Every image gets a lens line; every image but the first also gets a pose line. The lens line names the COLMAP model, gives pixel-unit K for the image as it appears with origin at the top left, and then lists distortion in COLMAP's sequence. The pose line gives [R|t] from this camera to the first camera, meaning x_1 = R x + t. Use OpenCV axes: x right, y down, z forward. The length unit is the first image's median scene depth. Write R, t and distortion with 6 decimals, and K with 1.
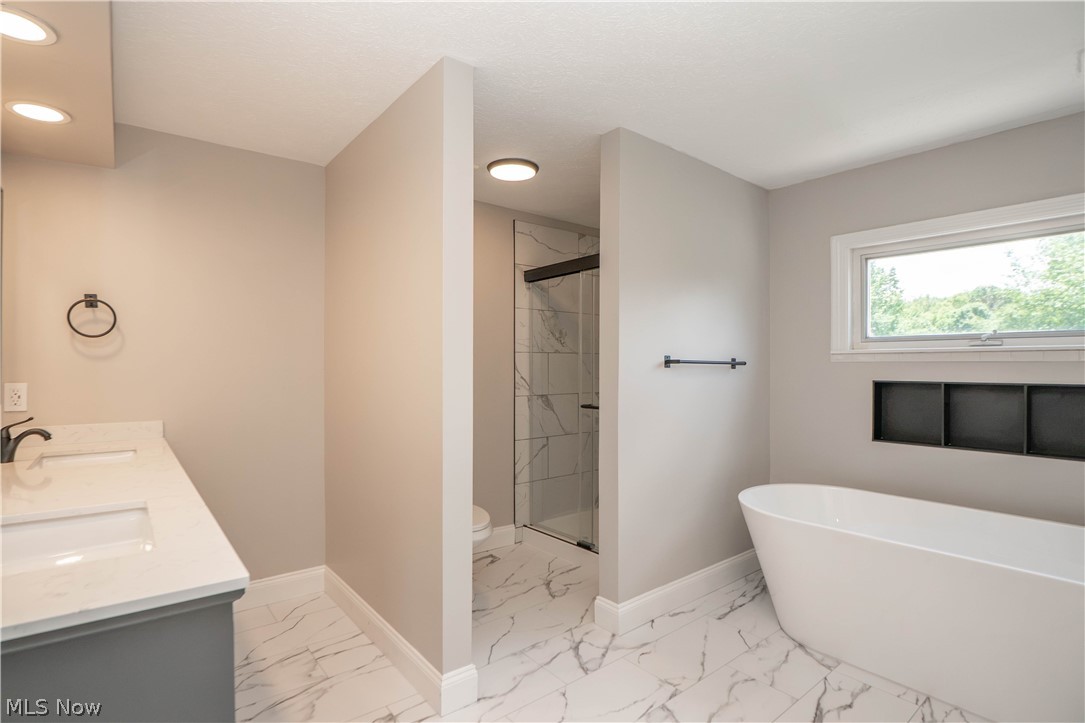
lens RADIAL K [[535.7, 0, 537.3], [0, 535.7, 365.8], [0, 0, 1]] dist [-0.034342, 0.002400]
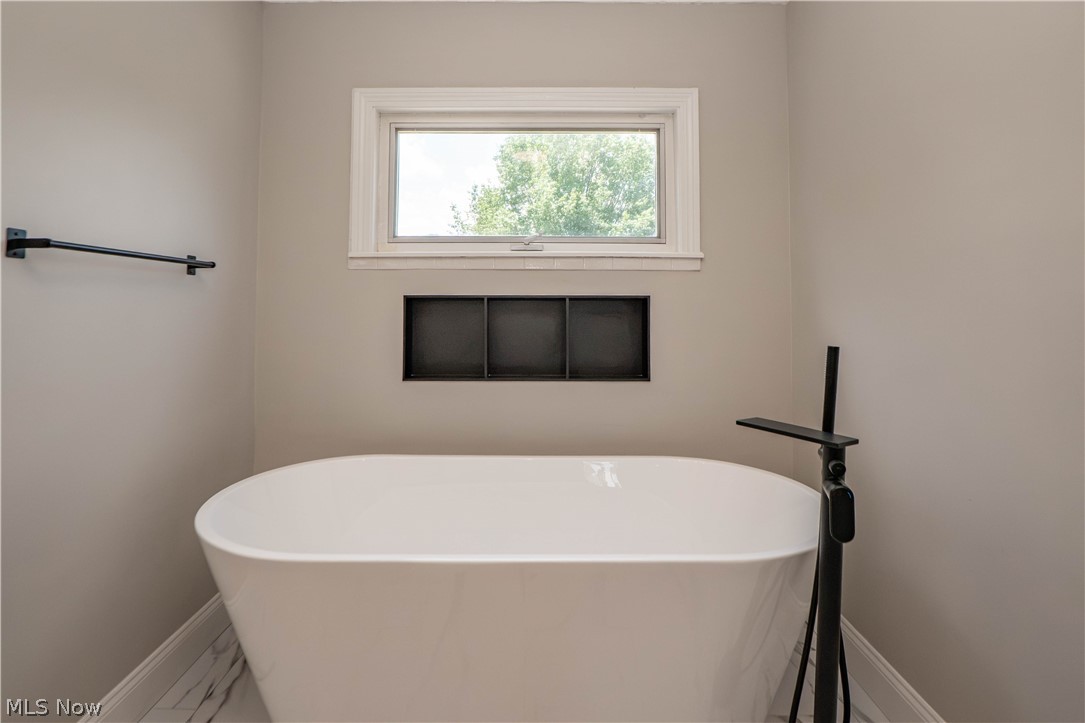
lens RADIAL K [[535.7, 0, 514.2], [0, 535.7, 275.5], [0, 0, 1]] dist [-0.034342, 0.002400]
pose [[0.640061, 0.036077, 0.767476, 0.169023], [0.004920, 0.998684, -0.051048, 0.037601], [-0.768308, 0.036450, 0.639042, 0.411775]]
